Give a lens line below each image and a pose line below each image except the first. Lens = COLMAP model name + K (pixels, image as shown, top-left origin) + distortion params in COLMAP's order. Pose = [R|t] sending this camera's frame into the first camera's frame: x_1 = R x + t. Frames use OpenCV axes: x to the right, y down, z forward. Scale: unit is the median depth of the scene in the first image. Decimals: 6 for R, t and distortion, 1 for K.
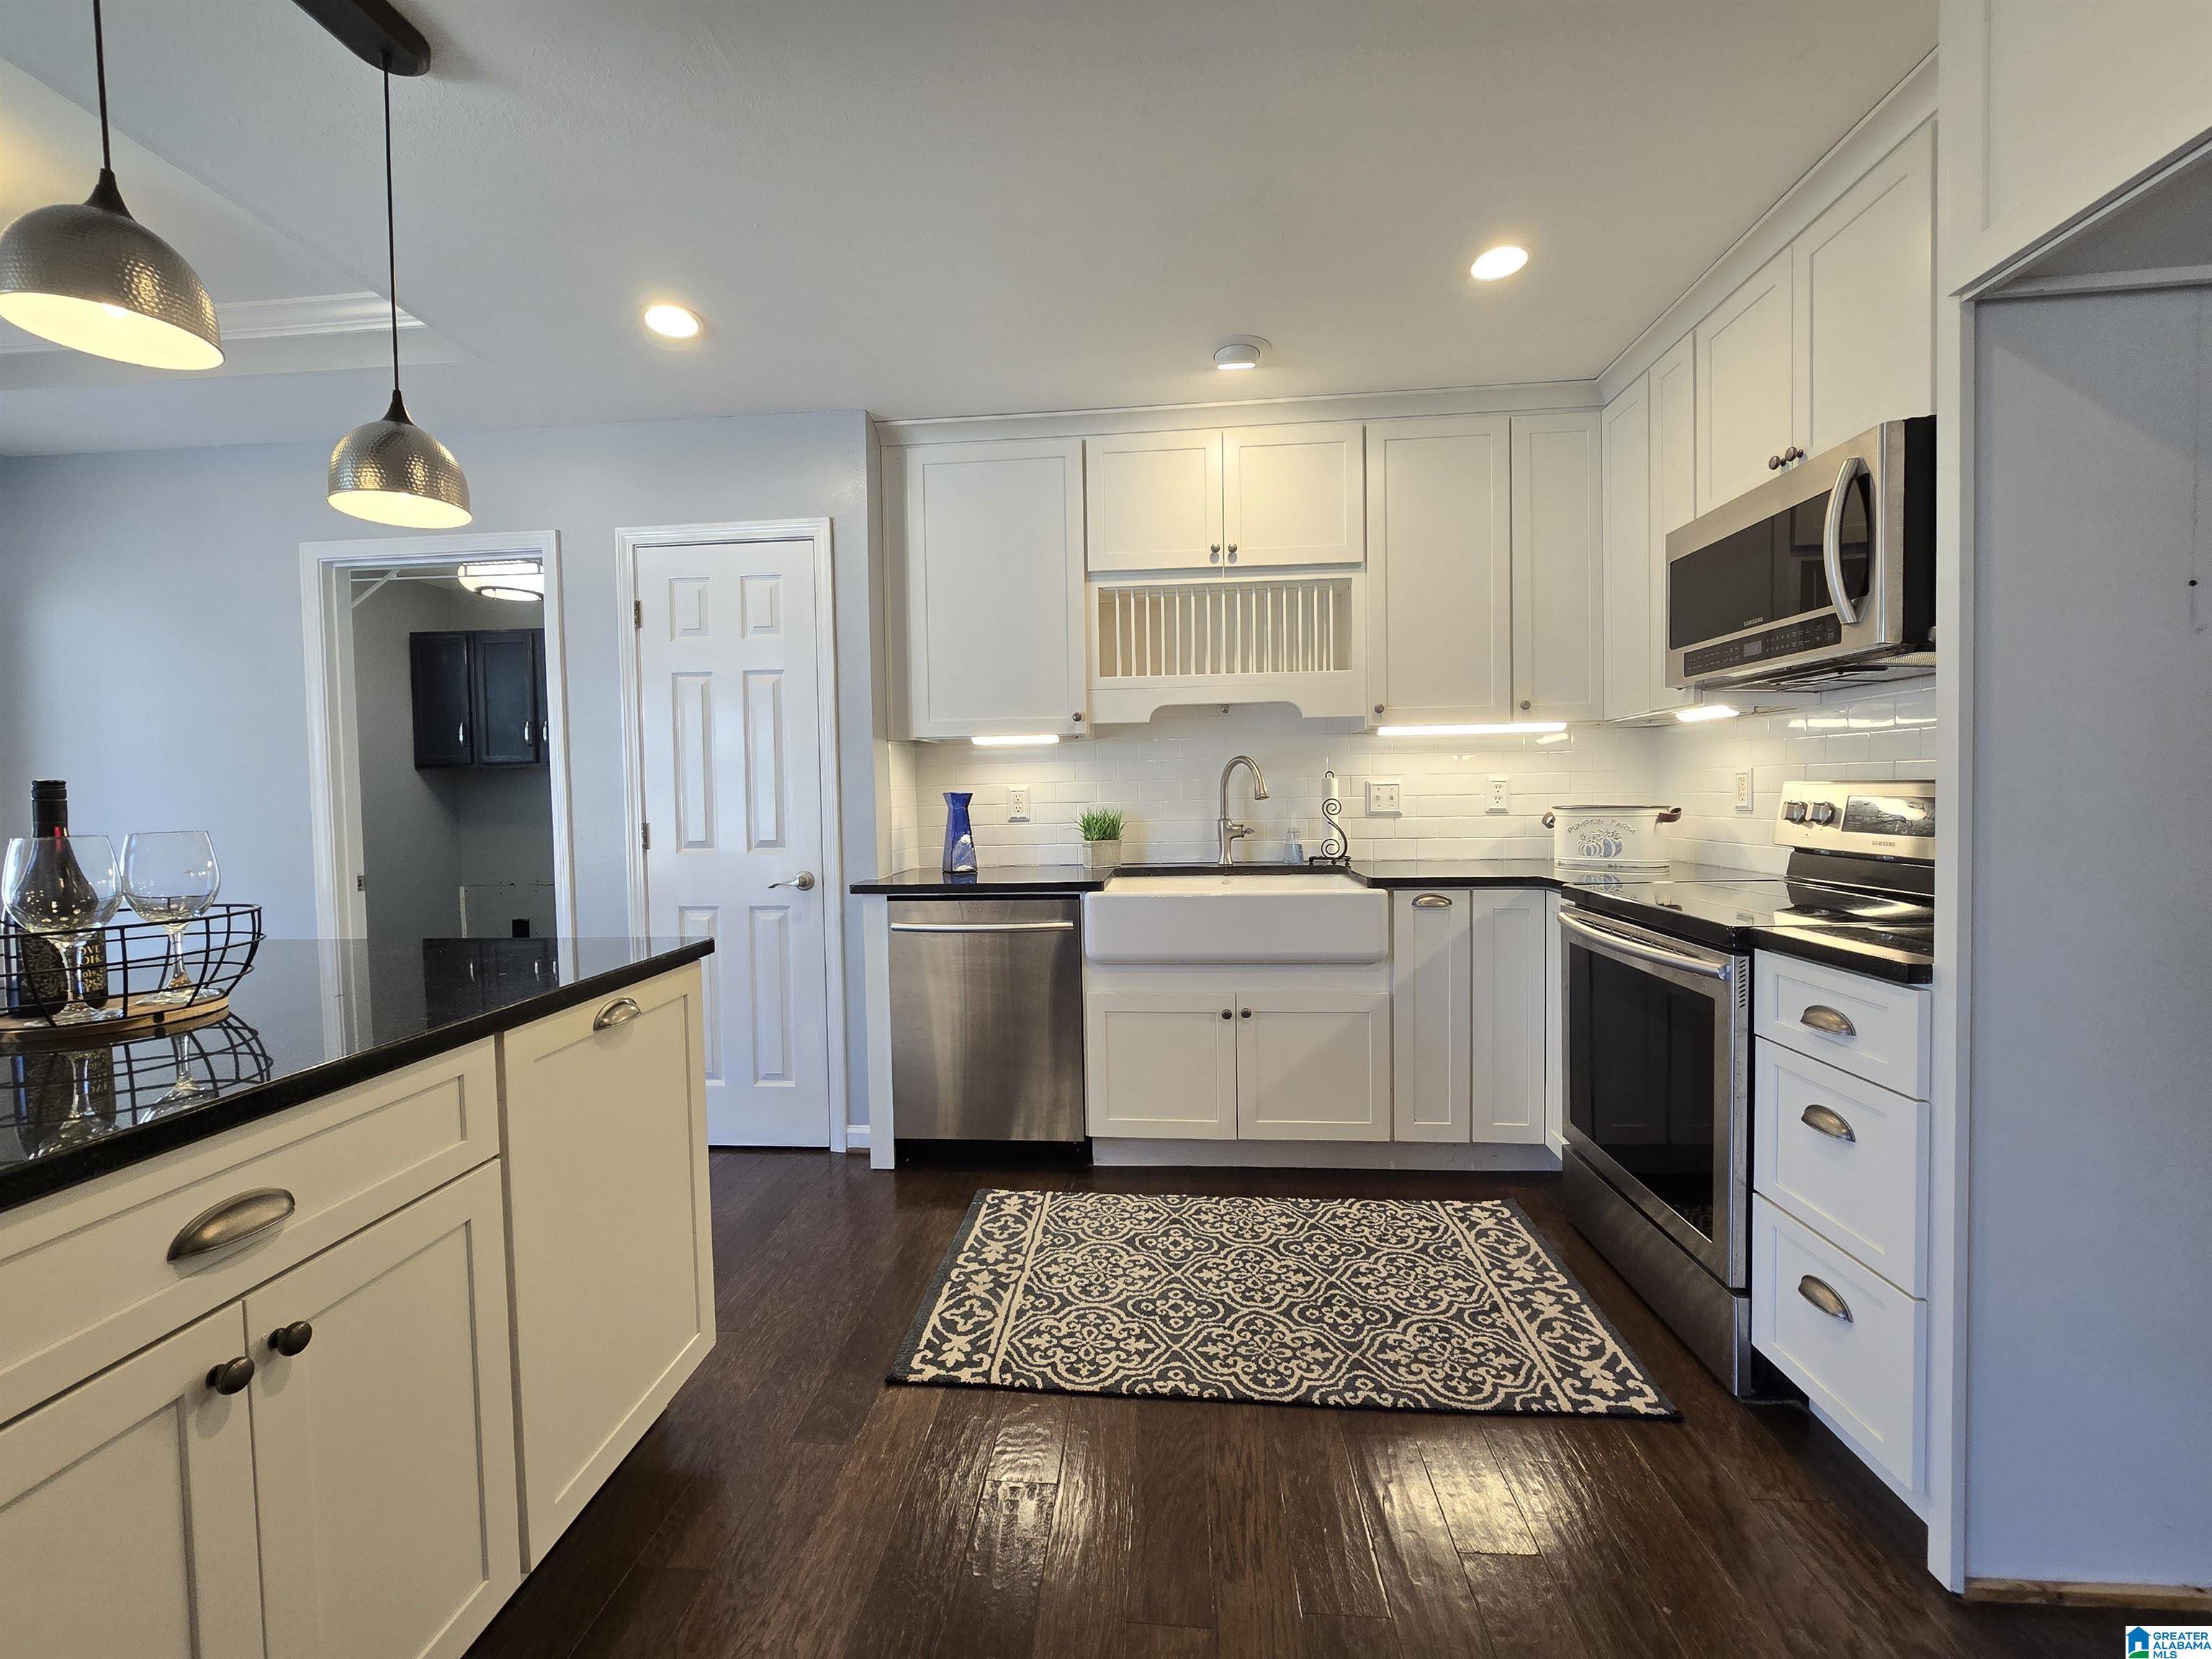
lens RADIAL K [[907.9, 0, 1091.4], [0, 907.9, 825.4], [0, 0, 1]] dist [-0.003103, -0.001307]
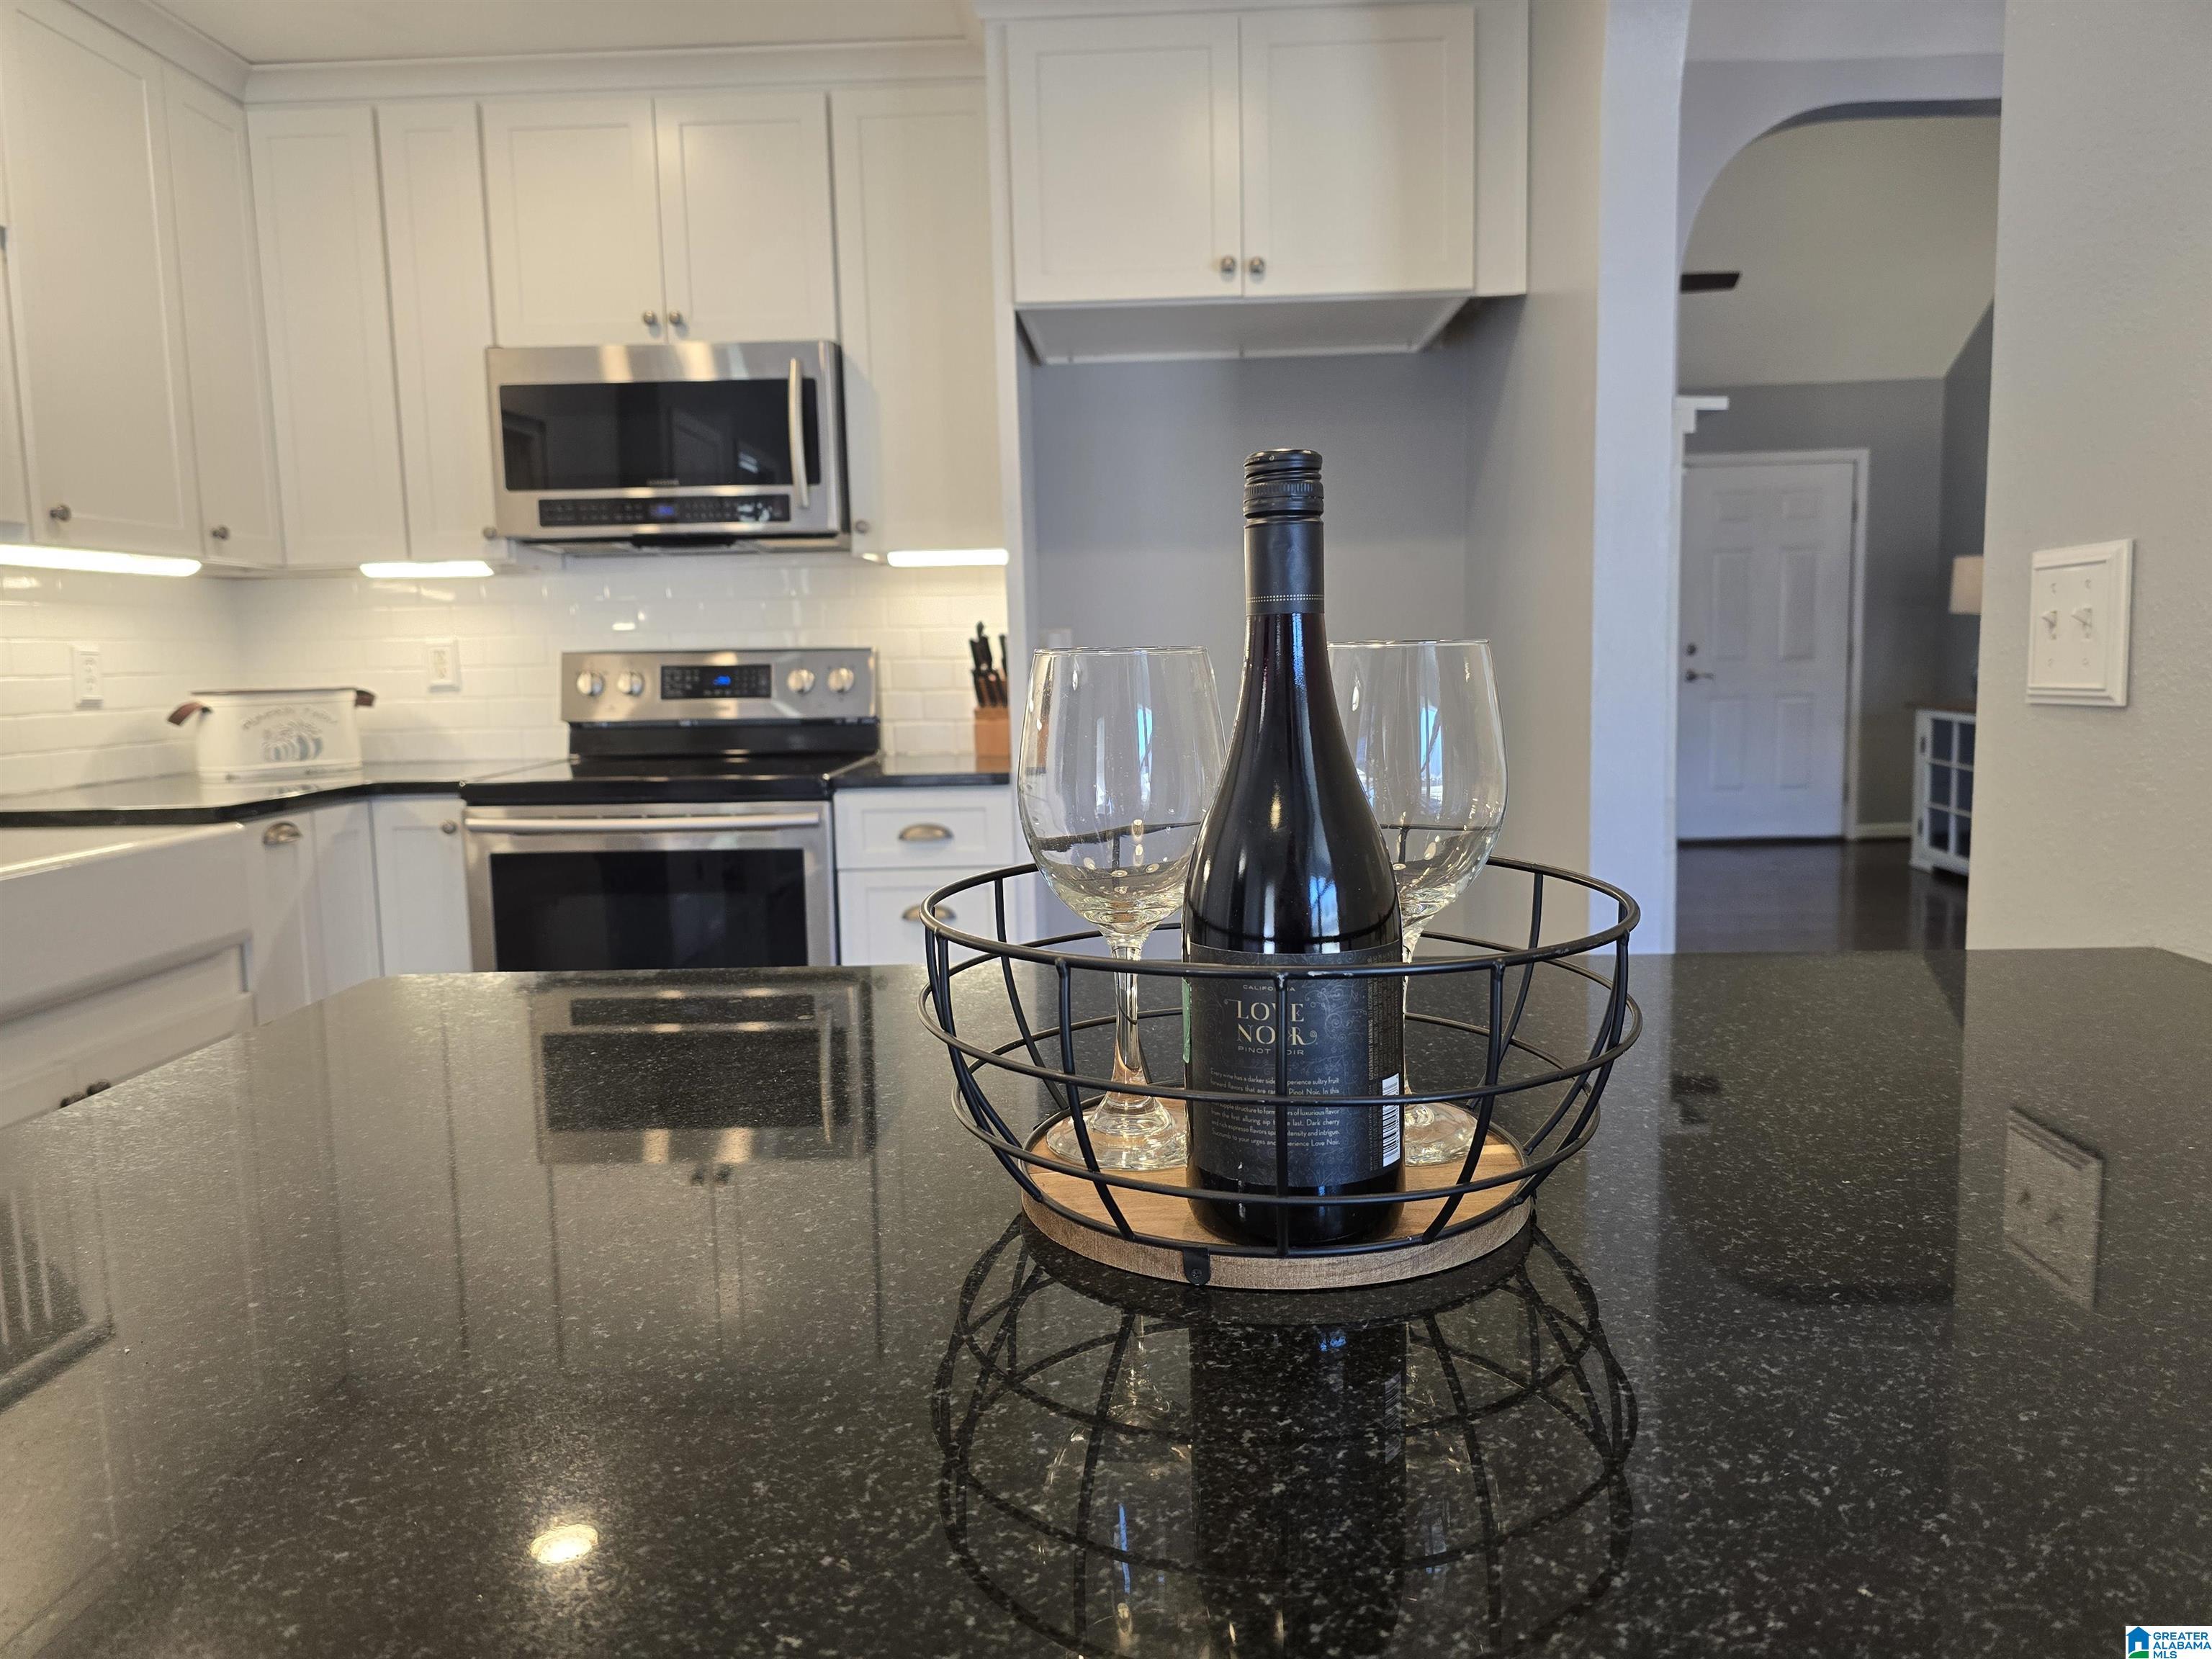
lens RADIAL K [[1491.6, 0, 1112.8], [0, 1491.6, 813.4], [0, 0, 1]] dist [0.020602, -0.012009]
pose [[-0.051487, -0.086173, 0.994949, -0.666919], [0.061294, 0.994119, 0.089273, 0.010889], [-0.996791, 0.065581, -0.045903, 0.445444]]
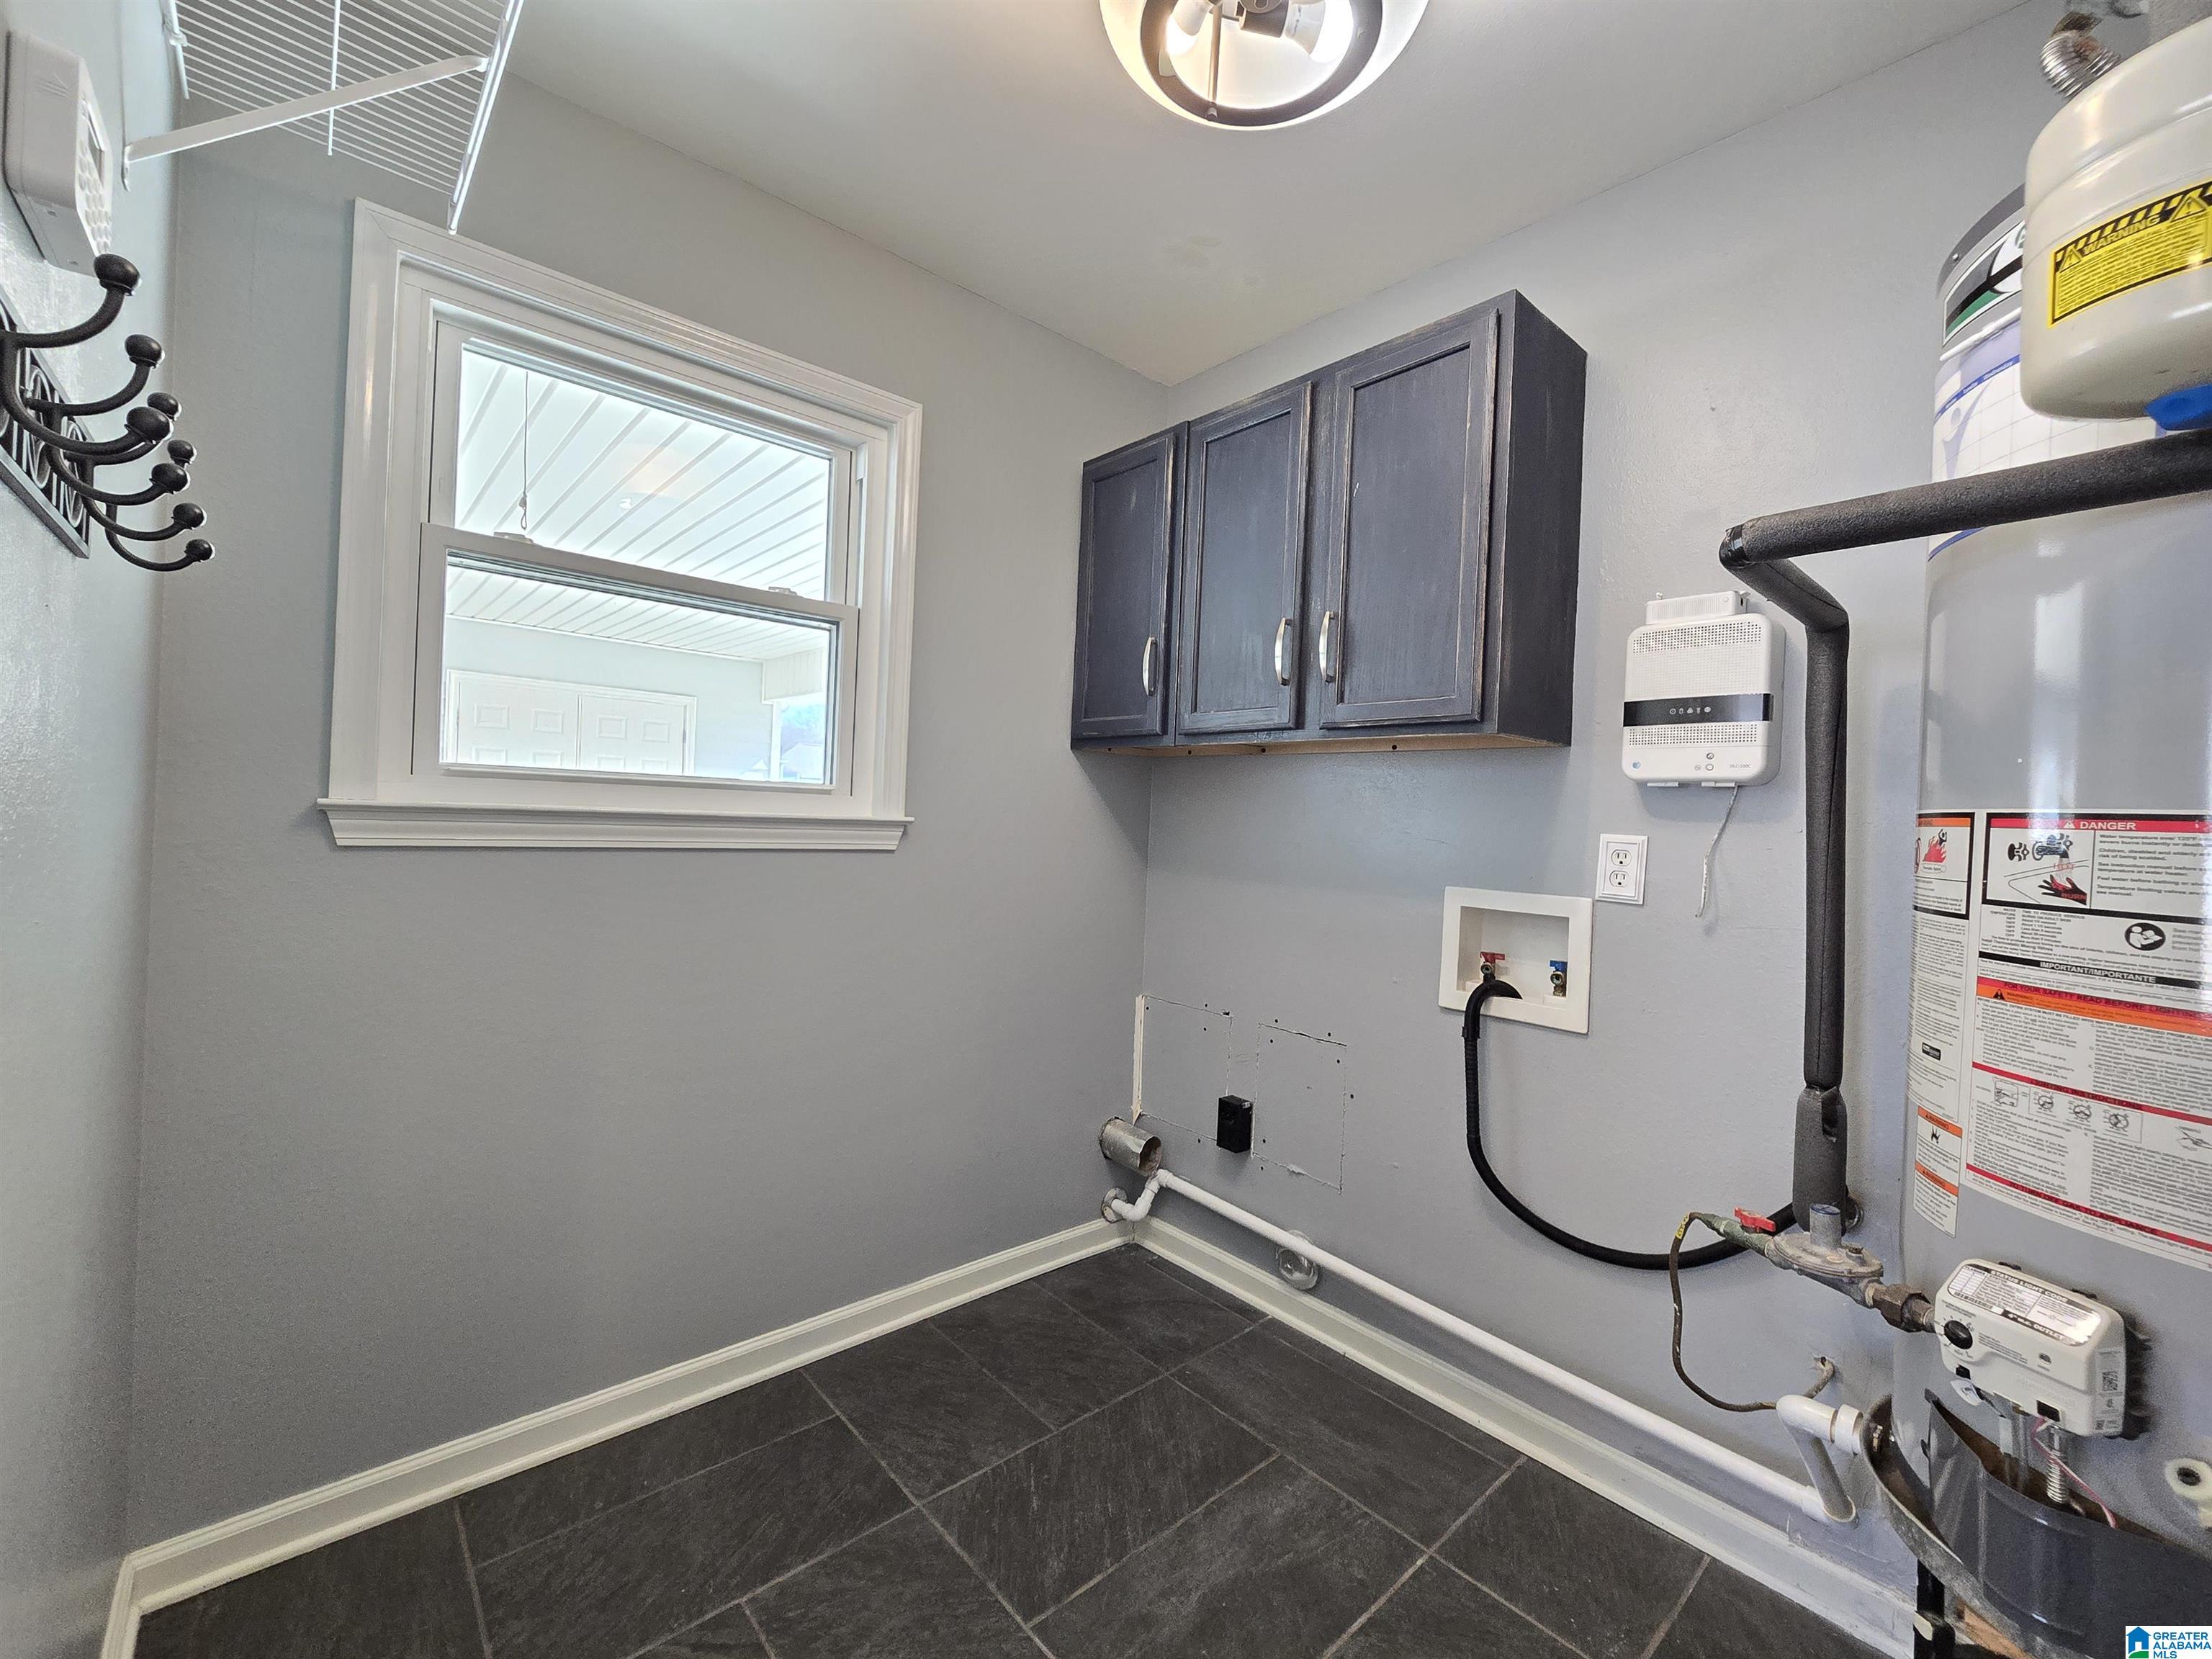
lens RADIAL K [[907.9, 0, 1101.3], [0, 907.9, 829.7], [0, 0, 1]] dist [-0.003103, -0.001307]
pose [[0.731413, 0.049769, -0.680116, -0.749692], [-0.082703, 0.996445, -0.016024, -0.026062], [0.676901, 0.067968, 0.732929, 1.221158]]
